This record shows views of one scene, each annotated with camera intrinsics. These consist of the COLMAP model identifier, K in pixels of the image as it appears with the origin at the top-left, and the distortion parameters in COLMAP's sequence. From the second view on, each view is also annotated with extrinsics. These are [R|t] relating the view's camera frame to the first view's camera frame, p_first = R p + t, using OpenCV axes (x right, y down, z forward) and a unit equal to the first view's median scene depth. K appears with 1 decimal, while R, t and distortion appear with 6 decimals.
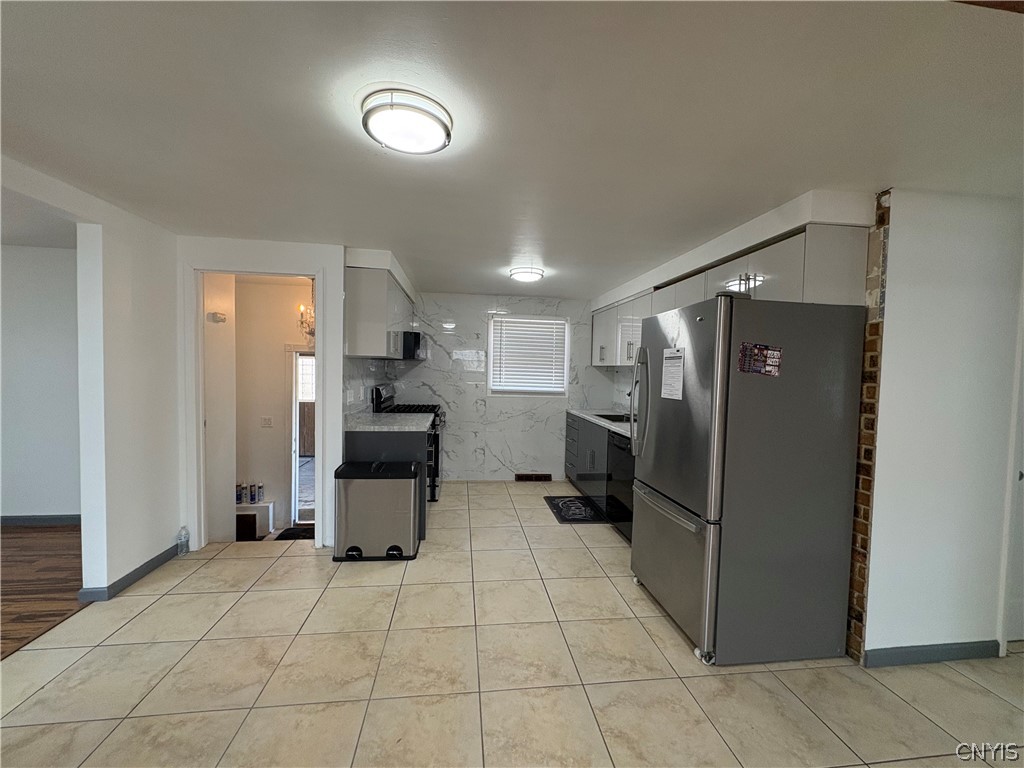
lens RADIAL K [[410.8, 0, 512.3], [0, 410.8, 382.8], [0, 0, 1]] dist [-0.005606, 0.000950]
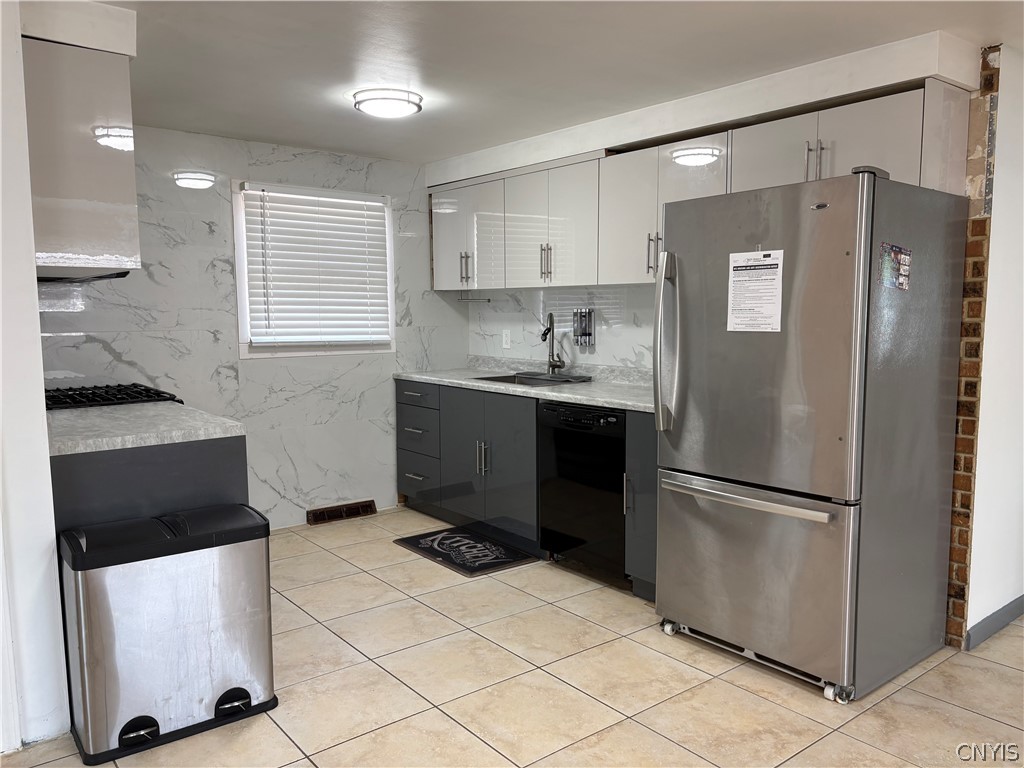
lens RADIAL K [[782.8, 0, 509.8], [0, 782.8, 389.8], [0, 0, 1]] dist [0.031683, -0.040916]
pose [[0.851491, -0.082674, 0.517810, -0.602999], [0.042872, 0.995163, 0.088390, 0.004839], [-0.522613, -0.053064, 0.850917, 0.157589]]
